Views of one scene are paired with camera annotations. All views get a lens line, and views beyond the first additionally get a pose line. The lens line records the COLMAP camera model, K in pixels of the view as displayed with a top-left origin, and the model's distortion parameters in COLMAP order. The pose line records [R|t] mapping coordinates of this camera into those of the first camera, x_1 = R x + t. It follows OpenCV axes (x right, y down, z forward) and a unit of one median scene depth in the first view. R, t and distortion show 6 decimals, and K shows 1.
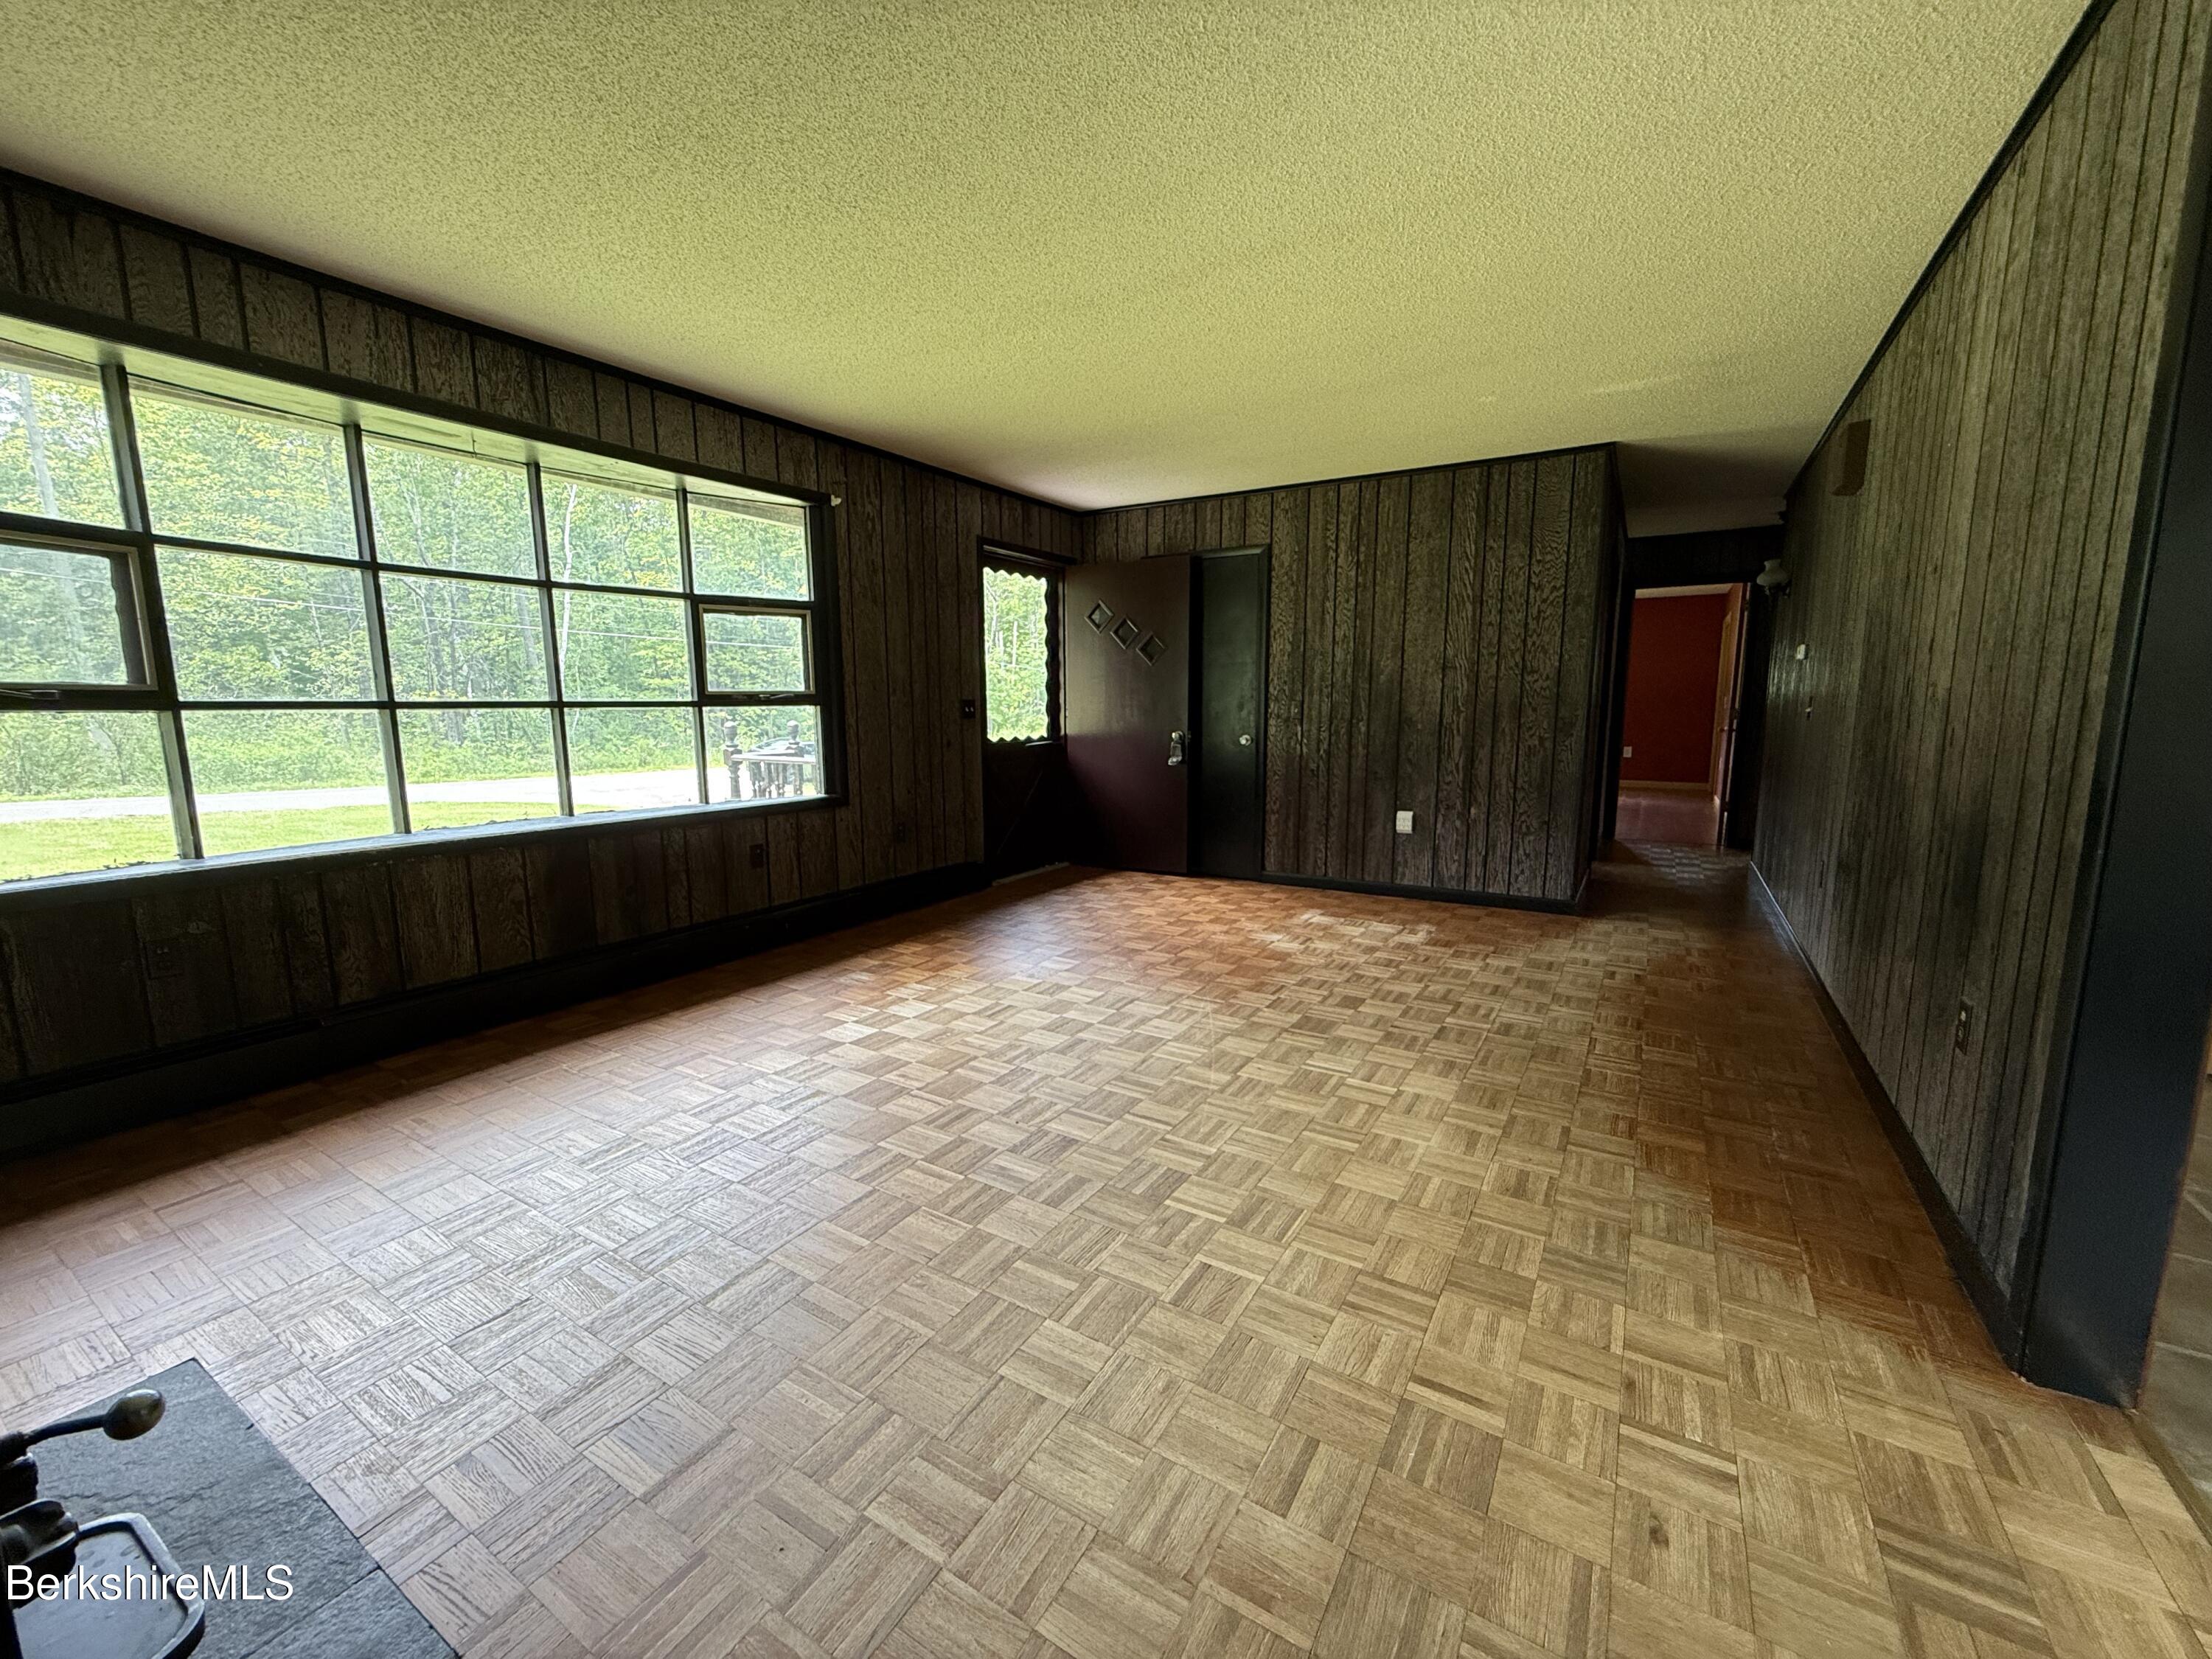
lens RADIAL K [[880.0, 0, 1110.3], [0, 880.0, 838.2], [0, 0, 1]] dist [-0.000505, -0.000415]
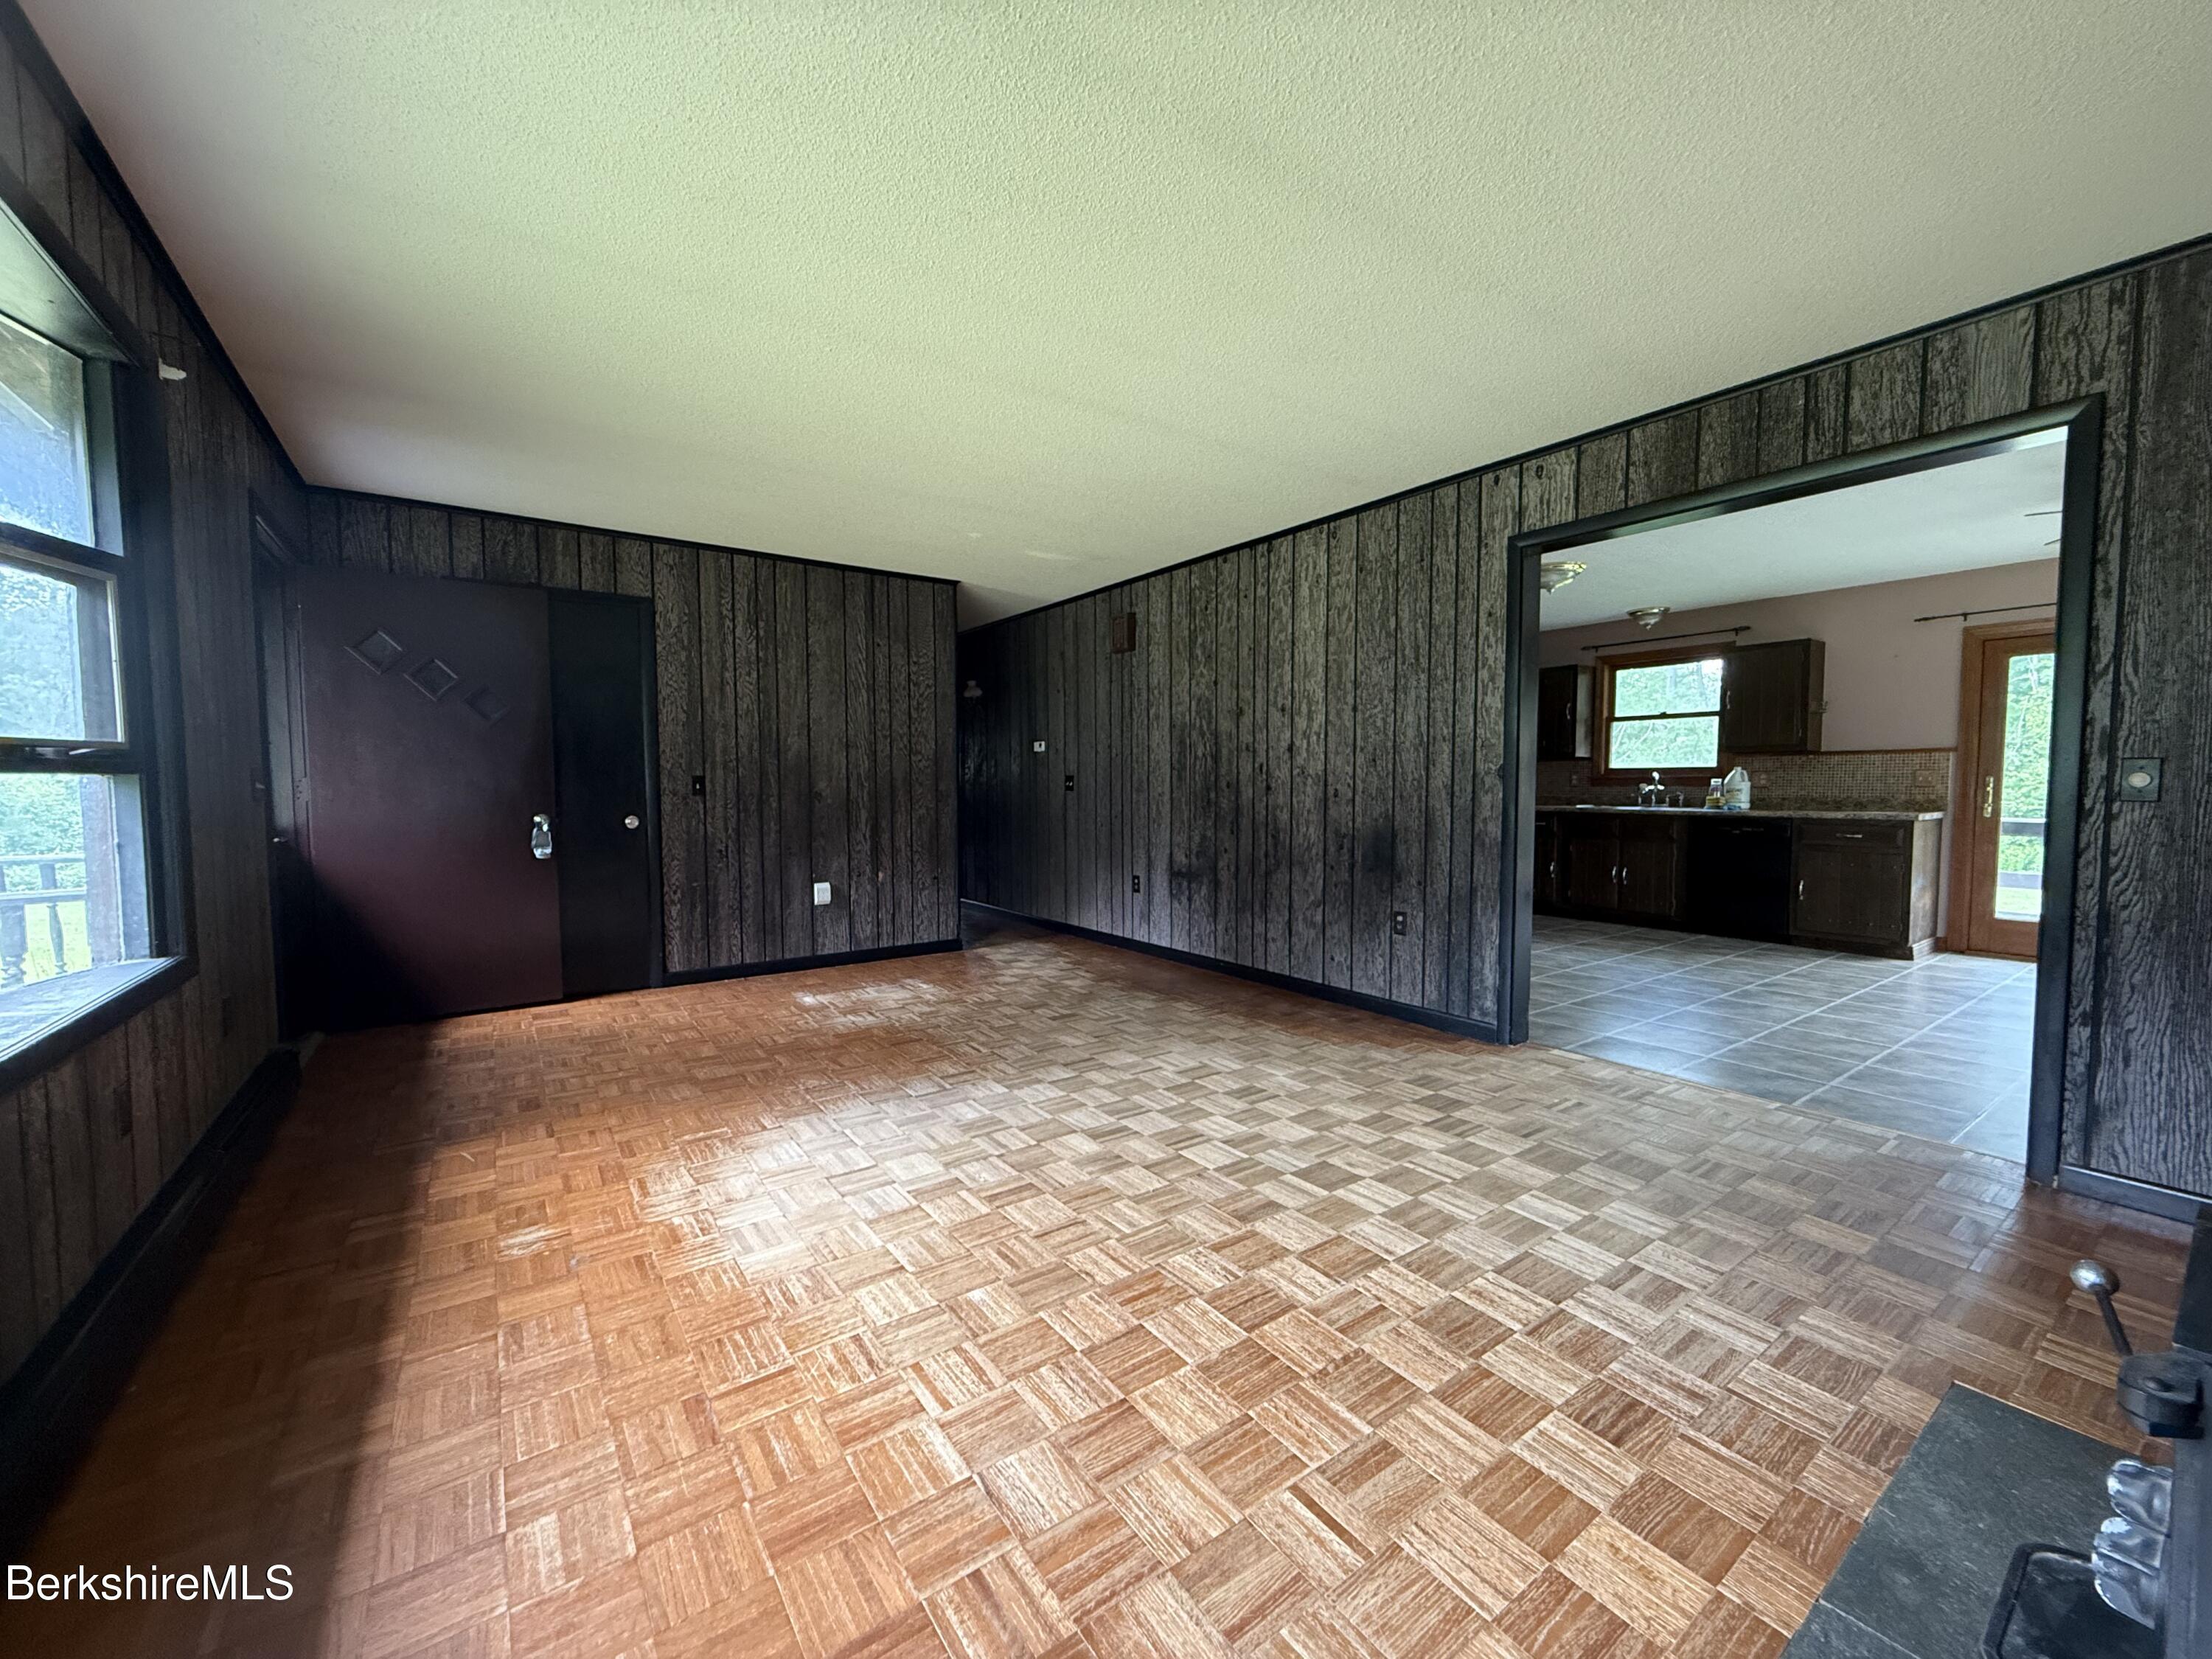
lens RADIAL K [[880.0, 0, 1100.0], [0, 880.0, 834.4], [0, 0, 1]] dist [-0.000505, -0.000415]
pose [[0.393101, -0.051049, 0.918077, -0.478829], [0.141867, 0.989869, -0.005703, -0.034903], [-0.908485, 0.132486, 0.396361, 0.290435]]
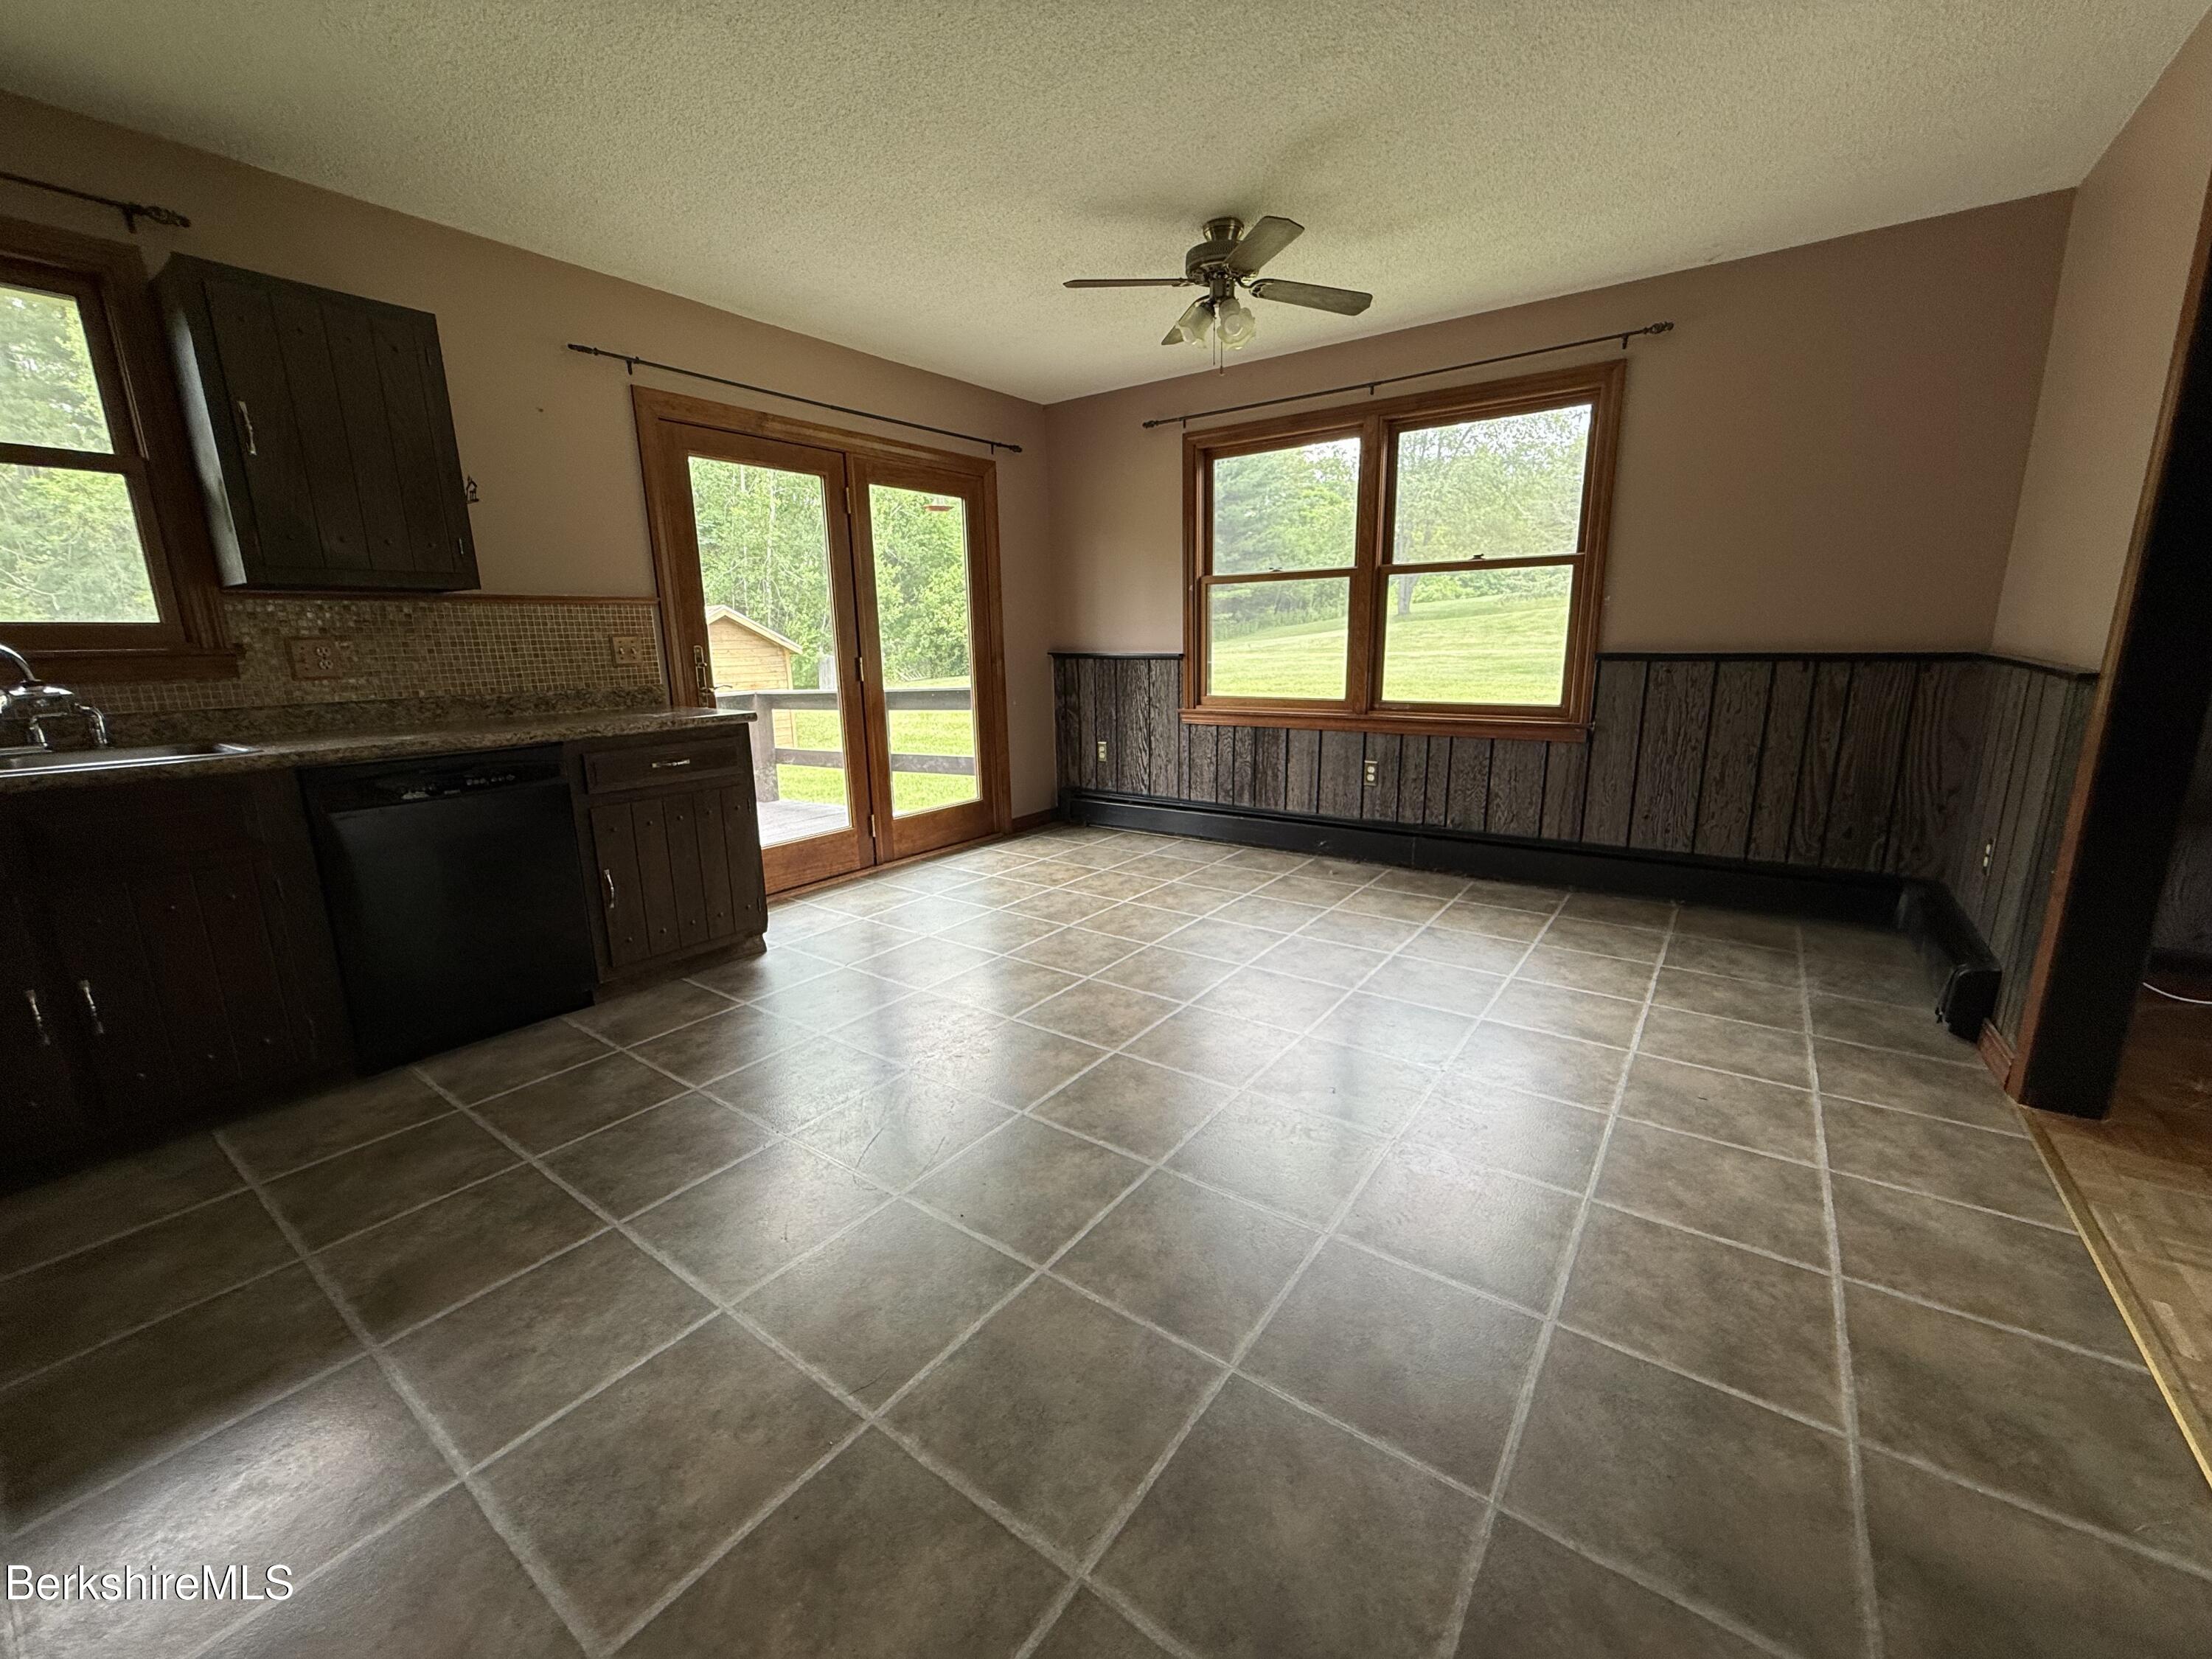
lens RADIAL K [[880.0, 0, 1097.1], [0, 880.0, 833.2], [0, 0, 1]] dist [-0.000505, -0.000415]
pose [[-0.996585, 0.013920, 0.081387, 0.577327], [0.042175, 0.933219, 0.356823, -0.053926], [-0.070985, 0.359037, -0.930620, 0.396969]]
